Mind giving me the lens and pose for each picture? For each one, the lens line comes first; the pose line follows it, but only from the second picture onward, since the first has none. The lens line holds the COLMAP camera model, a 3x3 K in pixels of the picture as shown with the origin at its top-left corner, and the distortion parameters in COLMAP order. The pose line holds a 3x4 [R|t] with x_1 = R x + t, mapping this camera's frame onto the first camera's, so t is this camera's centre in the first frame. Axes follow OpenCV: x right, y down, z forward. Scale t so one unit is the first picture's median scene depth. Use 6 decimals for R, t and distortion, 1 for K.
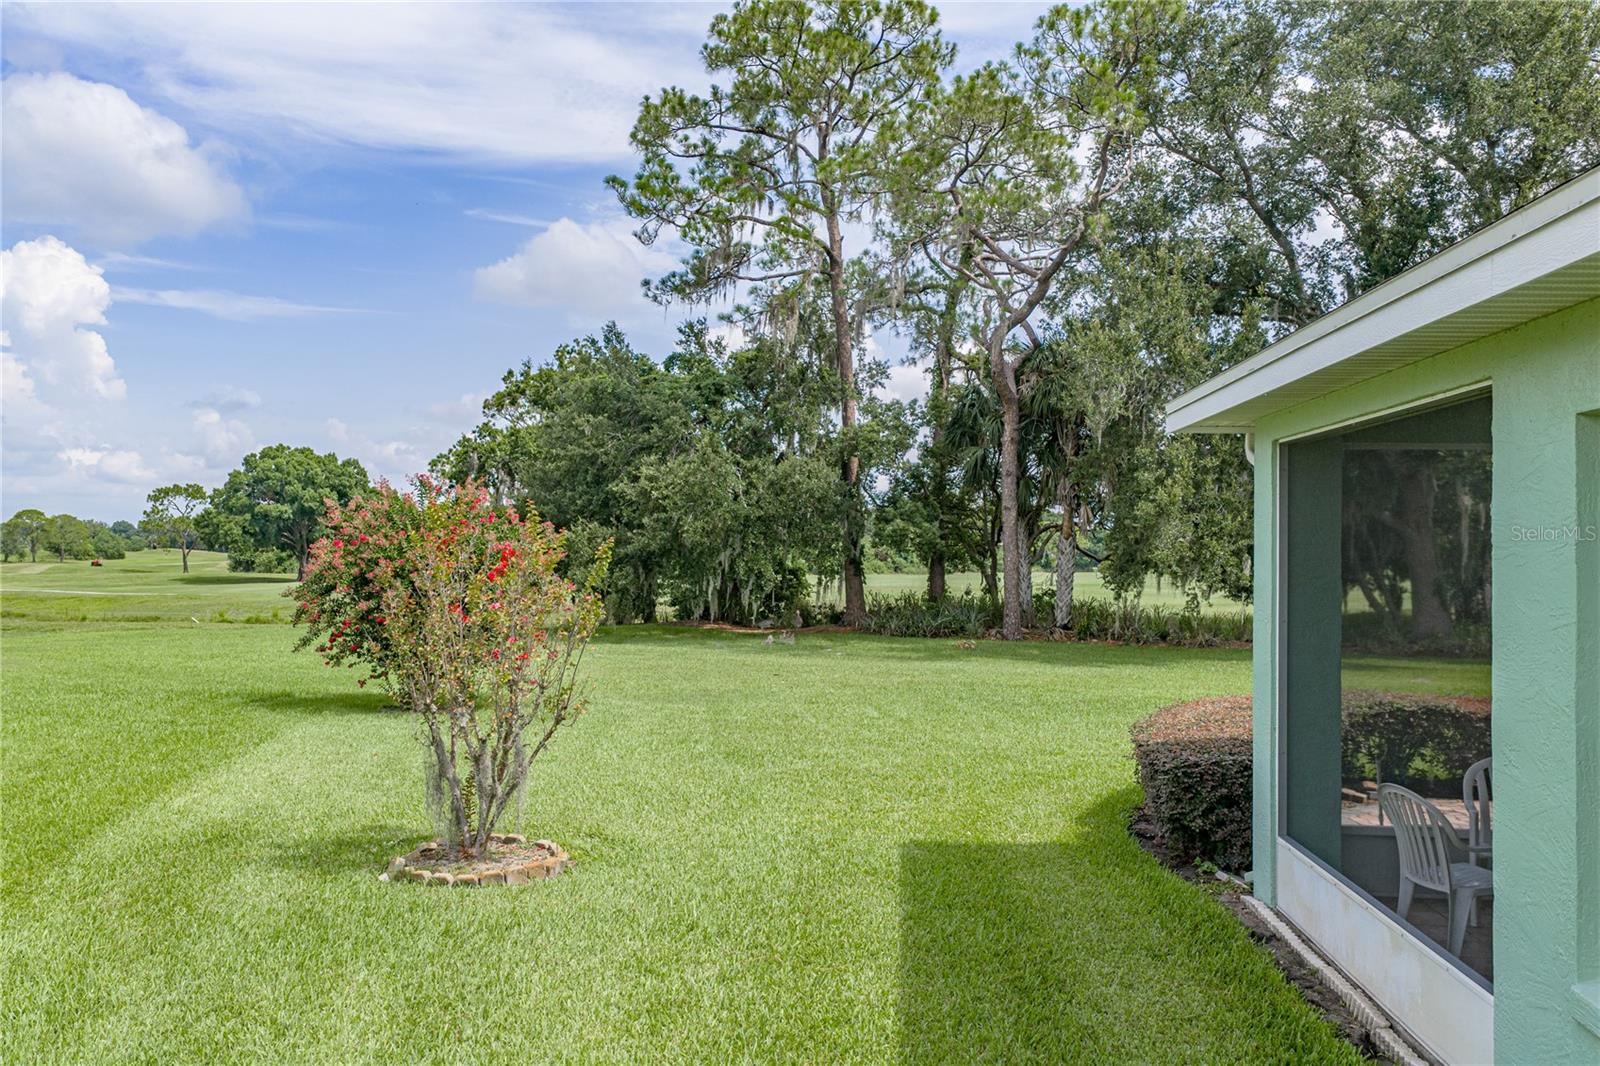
lens RADIAL K [[1337.4, 0, 789.6], [0, 1337.4, 545.9], [0, 0, 1]] dist [0.040402, -0.024947]
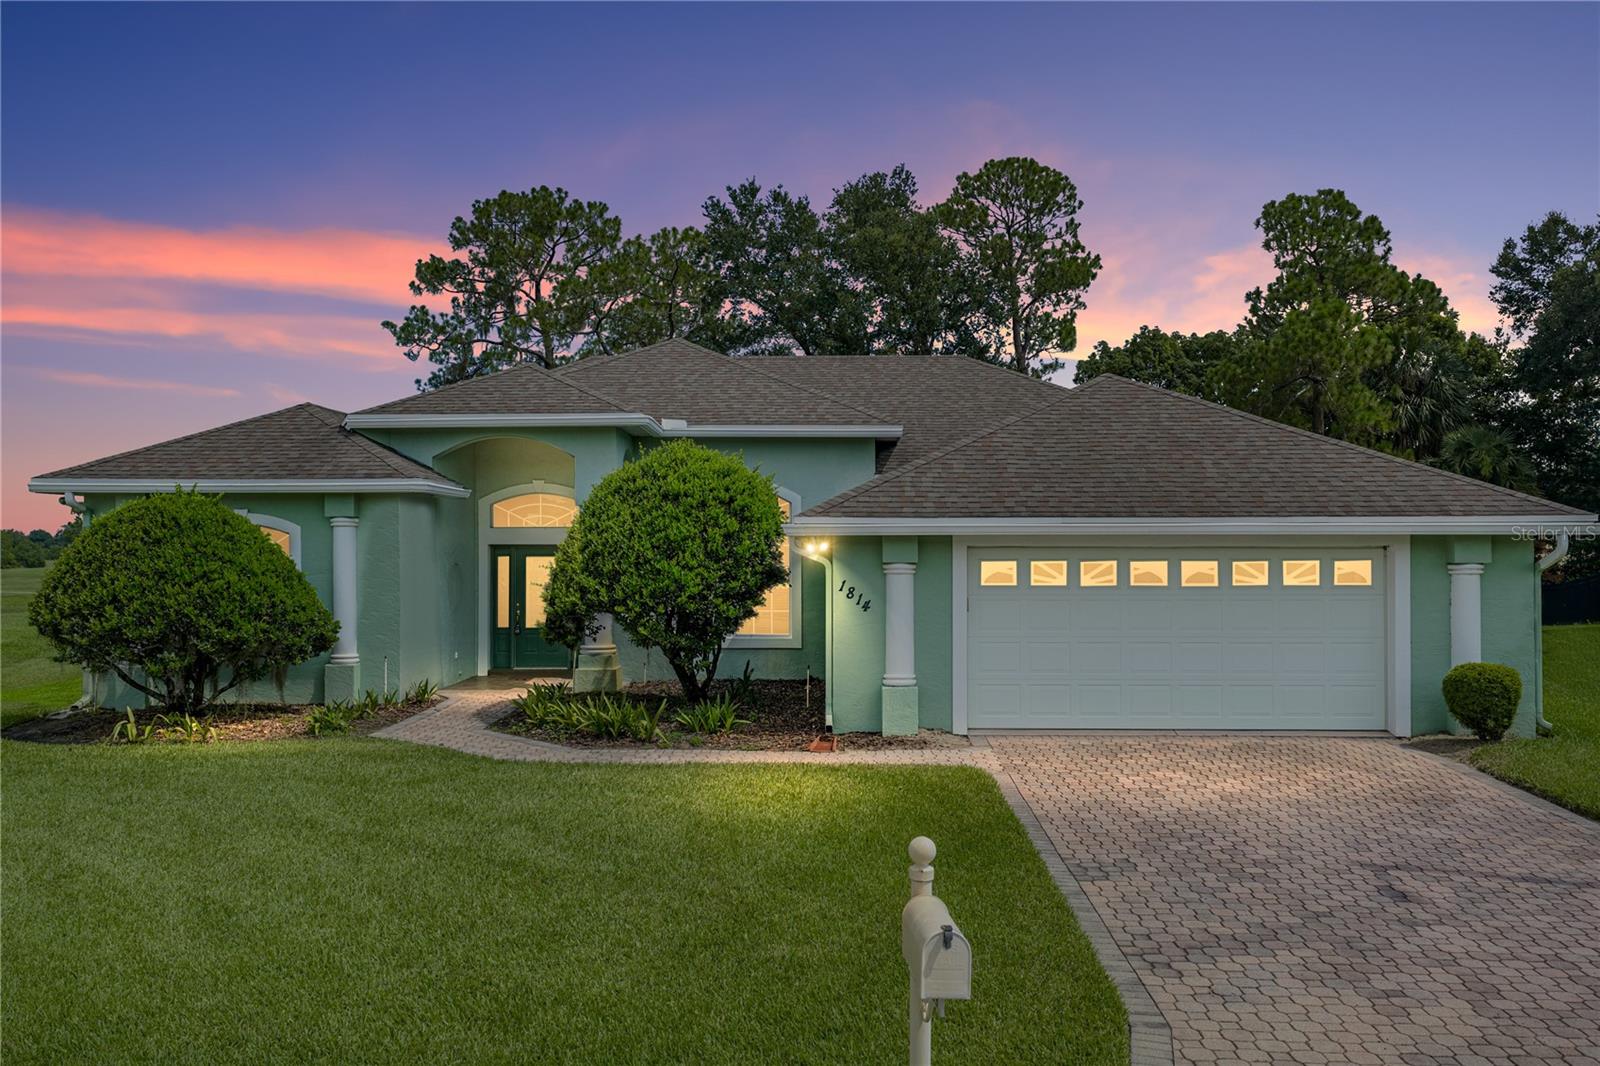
lens RADIAL K [[1337.4, 0, 792.8], [0, 1337.4, 534.1], [0, 0, 1]] dist [0.040402, -0.024947]
pose [[0.998639, -0.010619, 0.051069, 0.248342], [0.011096, 0.999897, -0.009065, 0.000966], [-0.050968, 0.009619, 0.998654, -0.584604]]
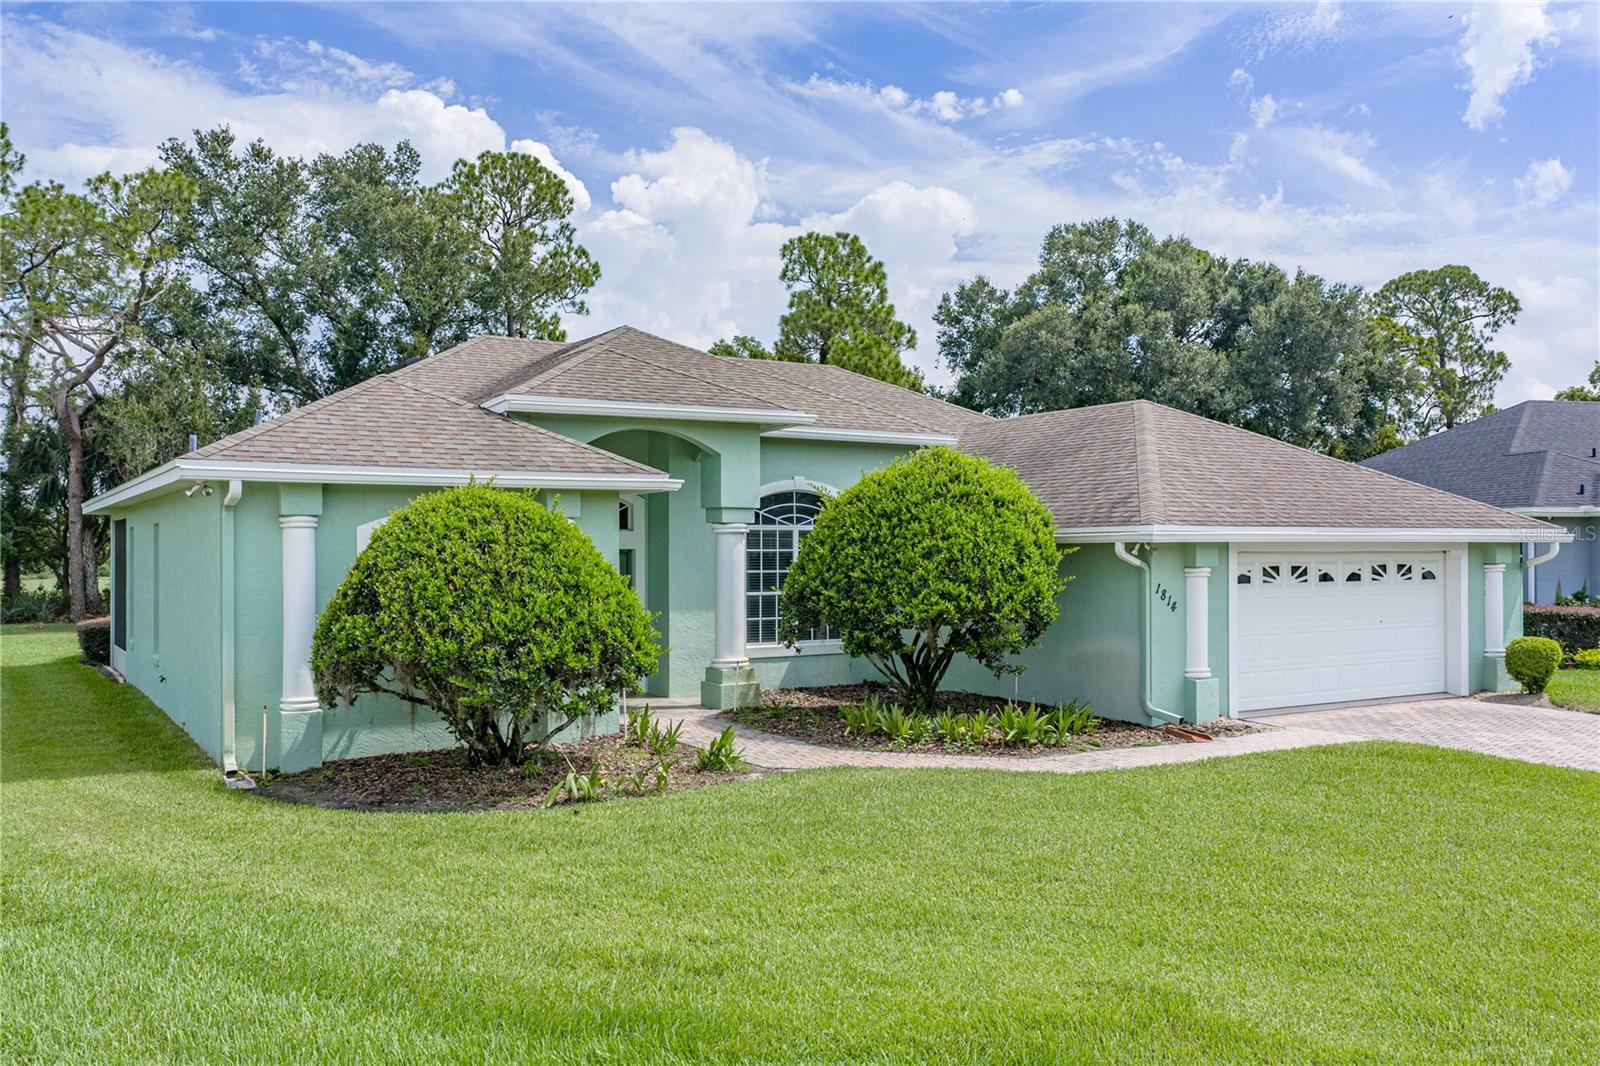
lens RADIAL K [[1337.4, 0, 814.2], [0, 1337.4, 532.4], [0, 0, 1]] dist [0.040402, -0.024947]
pose [[0.804445, -0.004687, 0.594009, -0.037918], [0.009973, 0.999935, -0.005616, -0.003508], [-0.593943, 0.010442, 0.804439, -0.477237]]
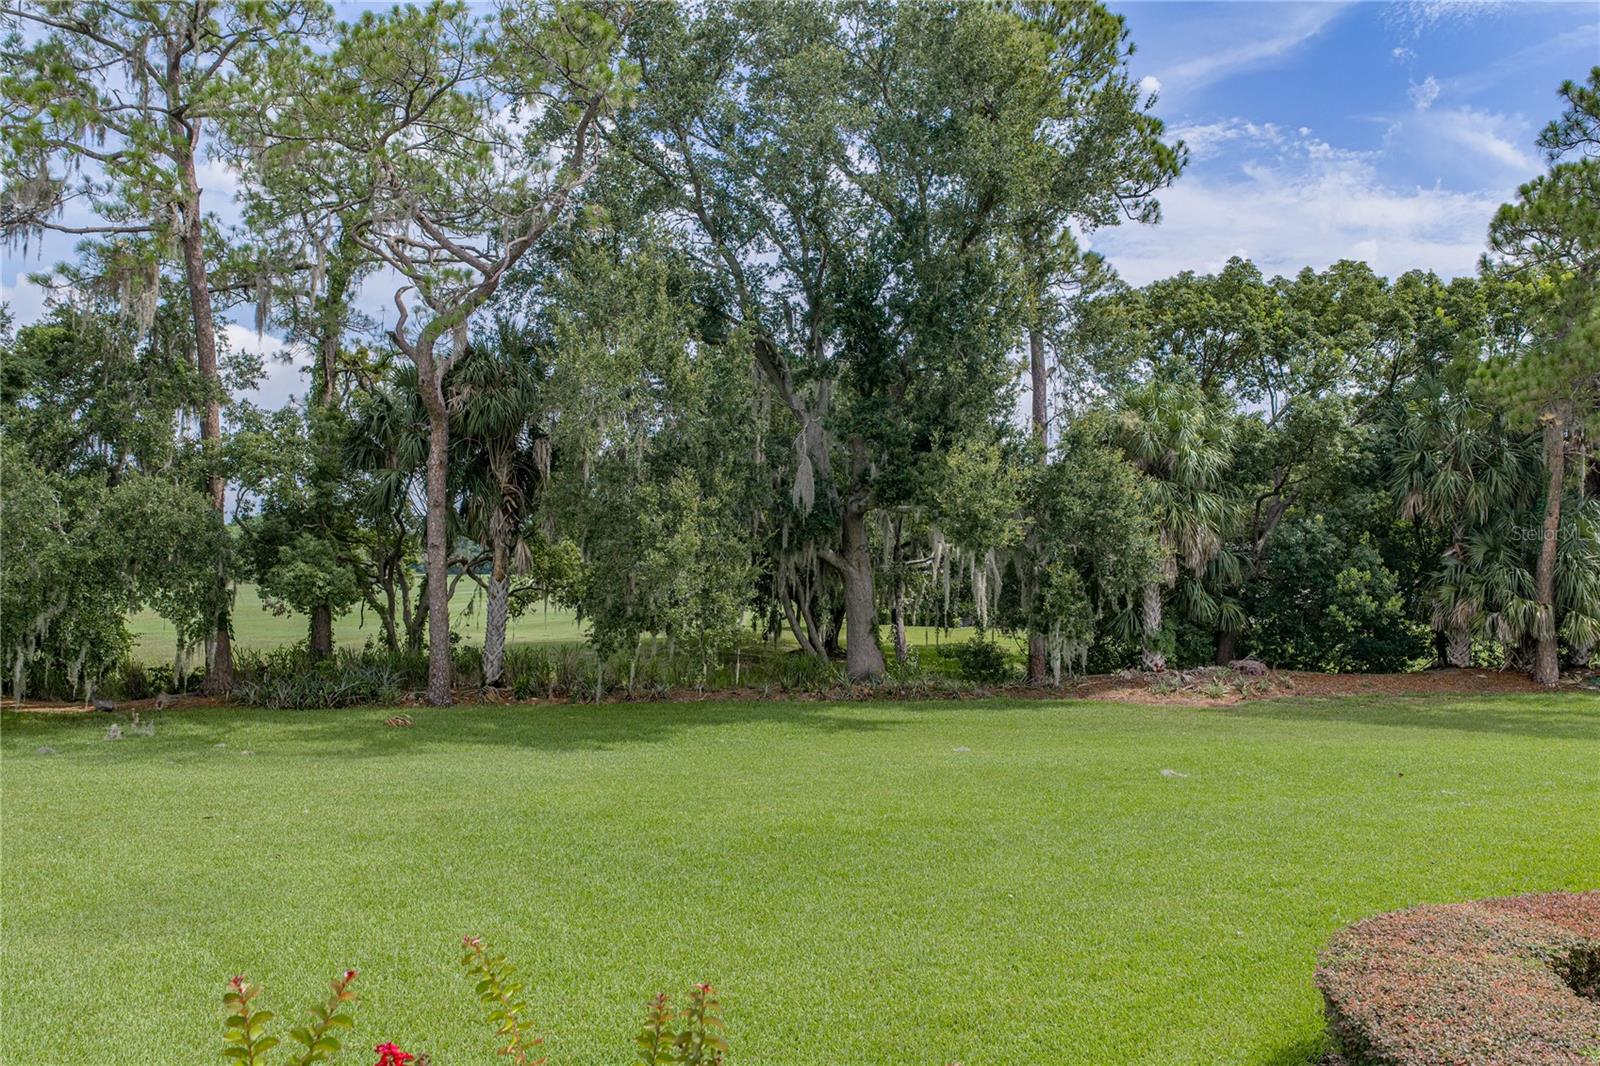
lens RADIAL K [[1337.4, 0, 789.8], [0, 1337.4, 539.6], [0, 0, 1]] dist [0.040402, -0.024947]
pose [[0.856490, -0.001946, 0.516160, -0.074678], [0.004262, 0.999985, -0.003302, -0.027795], [-0.516146, 0.005028, 0.856486, 0.174633]]
